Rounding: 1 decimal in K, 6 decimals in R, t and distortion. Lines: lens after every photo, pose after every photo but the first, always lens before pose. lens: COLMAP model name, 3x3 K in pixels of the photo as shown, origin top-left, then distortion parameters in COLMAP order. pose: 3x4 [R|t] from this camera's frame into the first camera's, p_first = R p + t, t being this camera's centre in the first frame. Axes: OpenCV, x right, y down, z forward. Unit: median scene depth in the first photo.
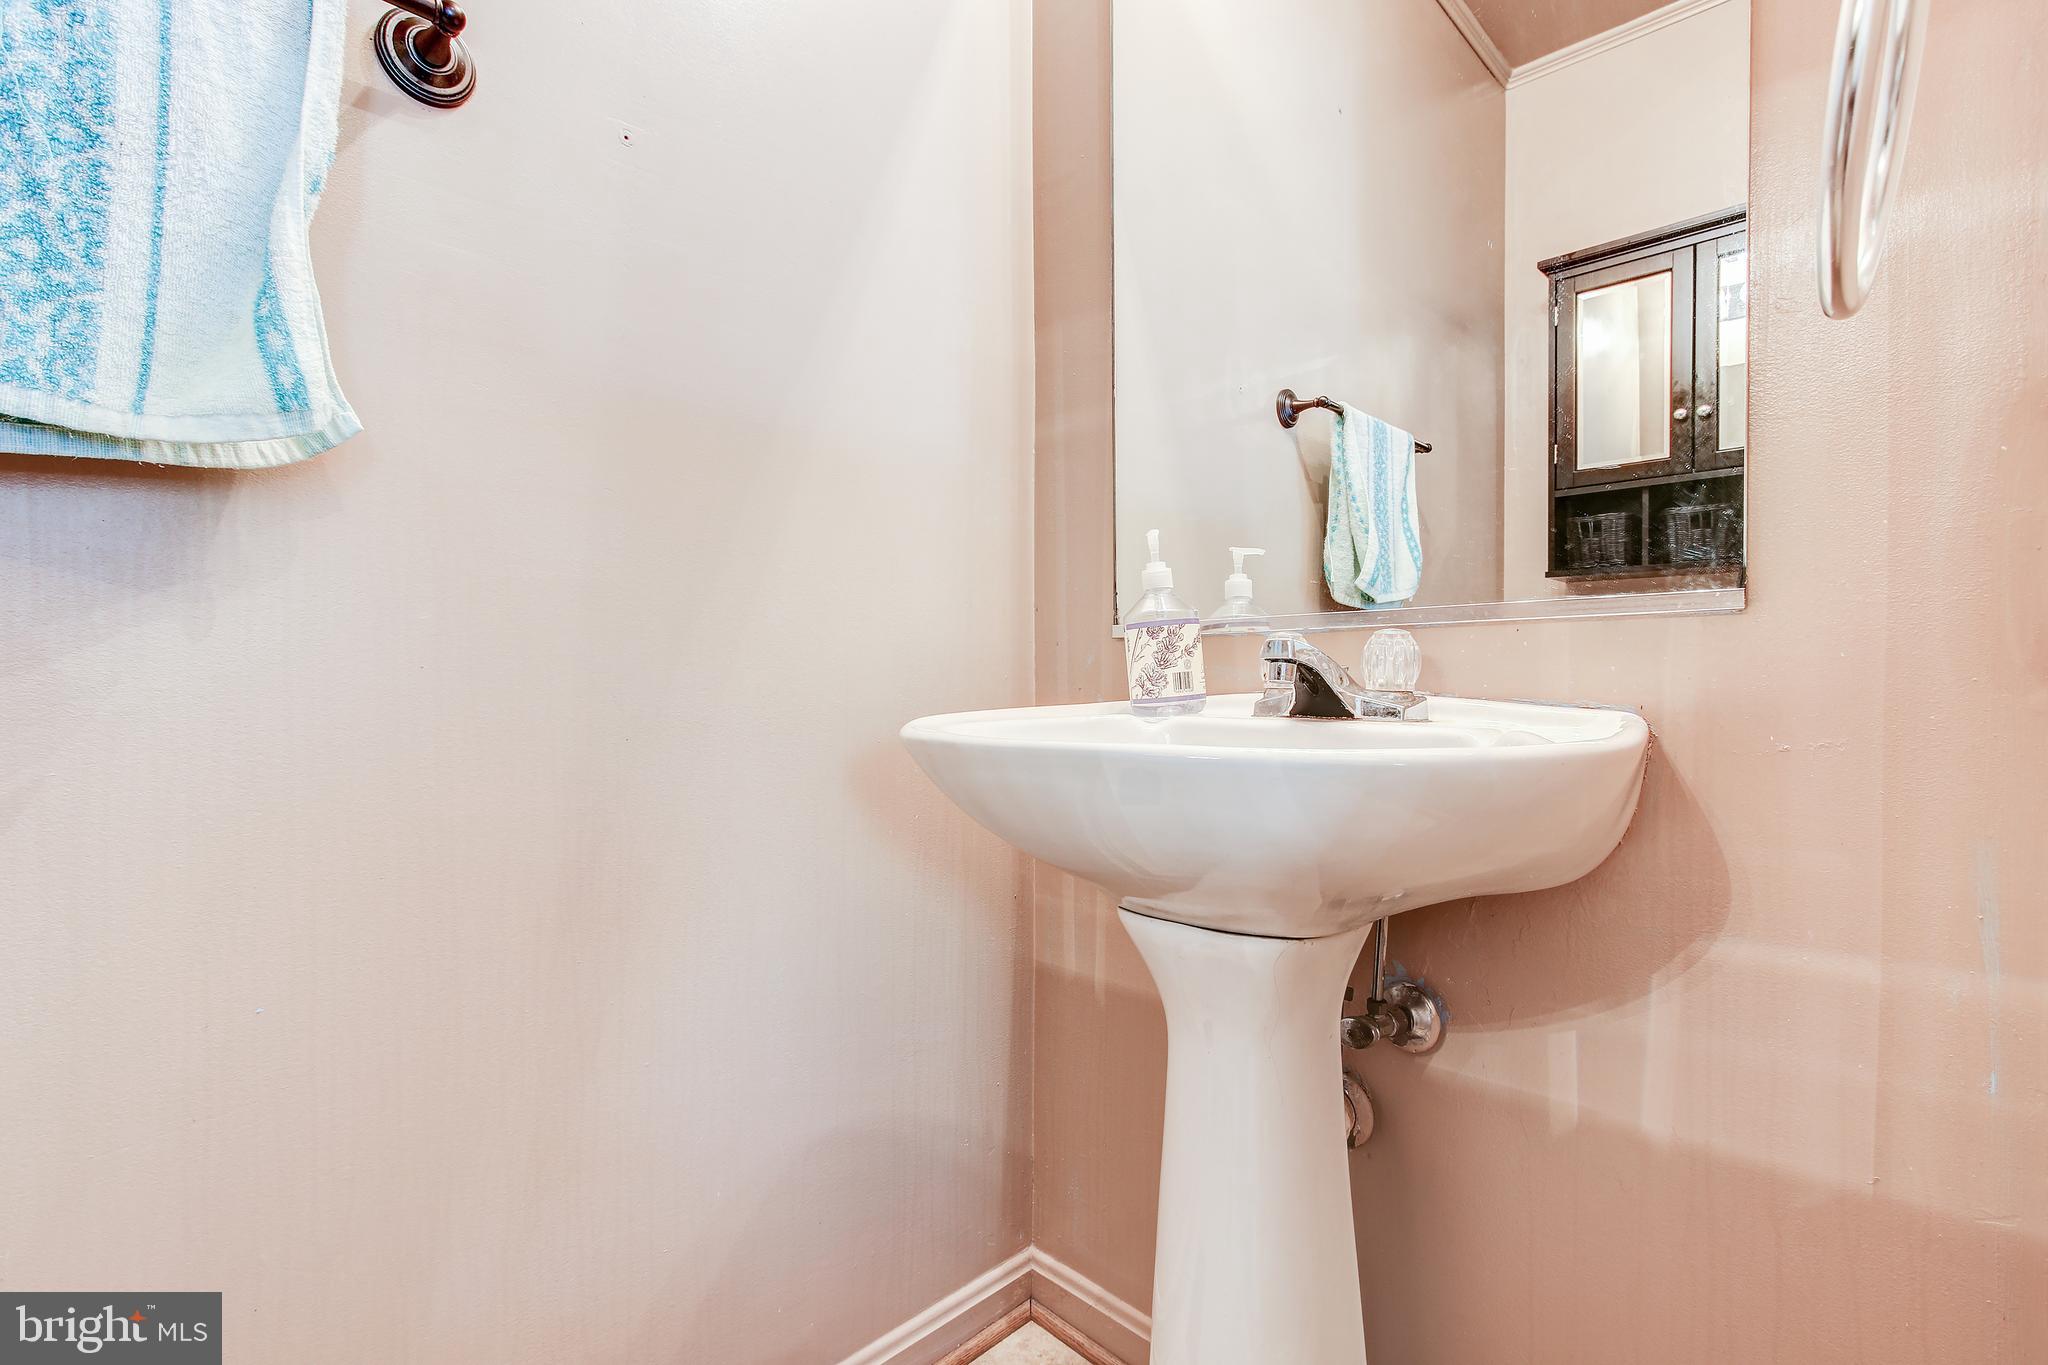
lens RADIAL K [[936.8, 0, 1026.1], [0, 936.8, 695.5], [0, 0, 1]] dist [-0.009154, 0.005327]
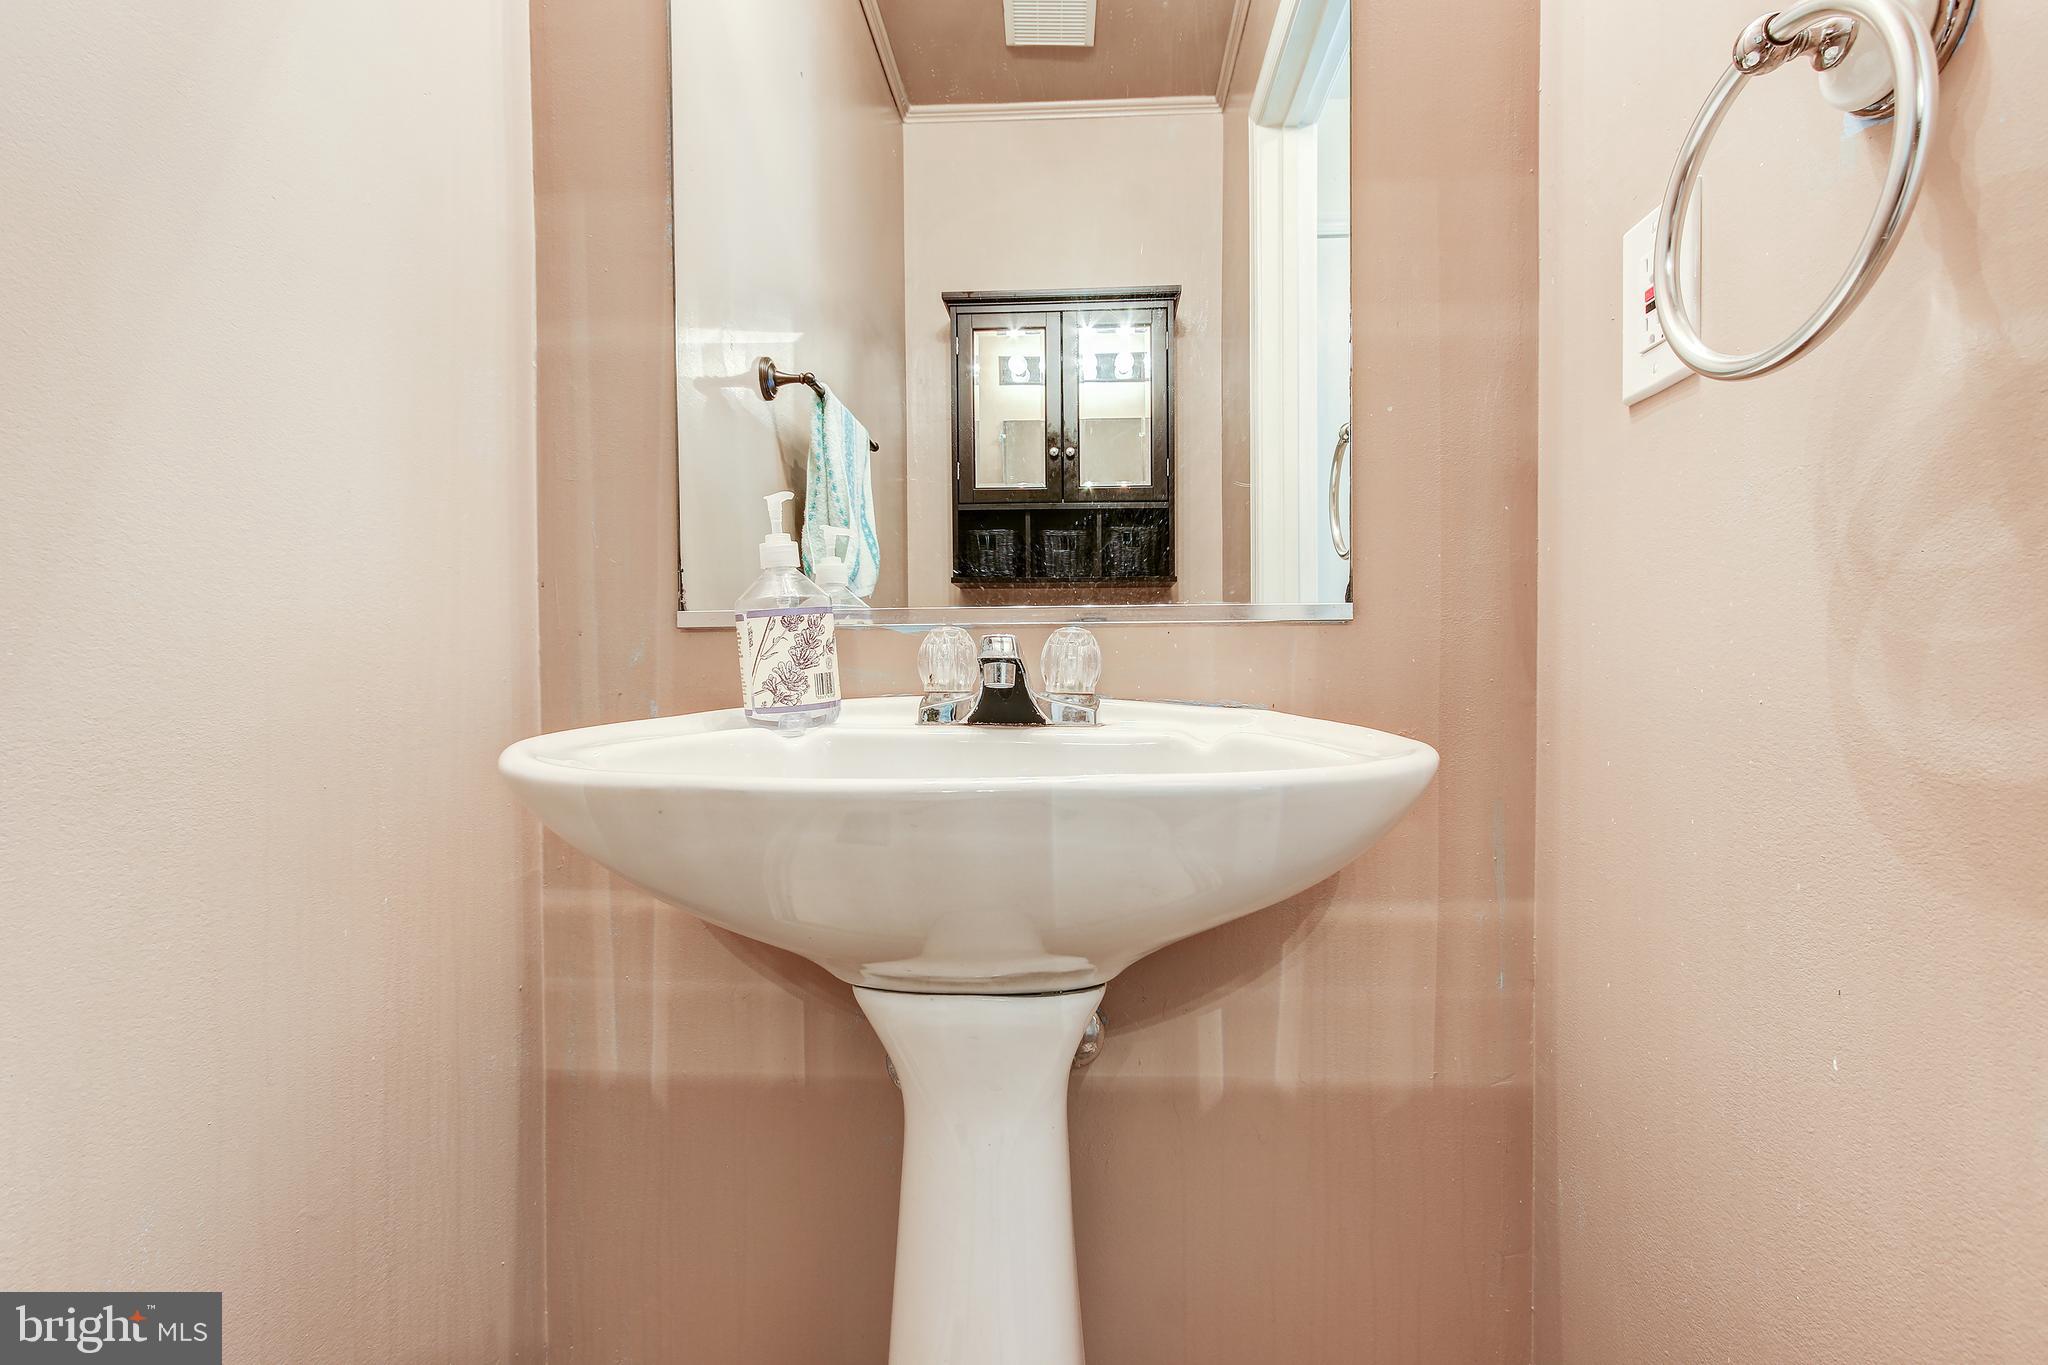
lens RADIAL K [[936.8, 0, 1026.1], [0, 936.8, 695.5], [0, 0, 1]] dist [-0.009154, 0.005327]
pose [[0.757634, -0.016261, 0.652477, -0.183116], [0.012977, 0.999867, 0.009851, -0.008998], [-0.652551, 0.001004, 0.757744, 0.220613]]
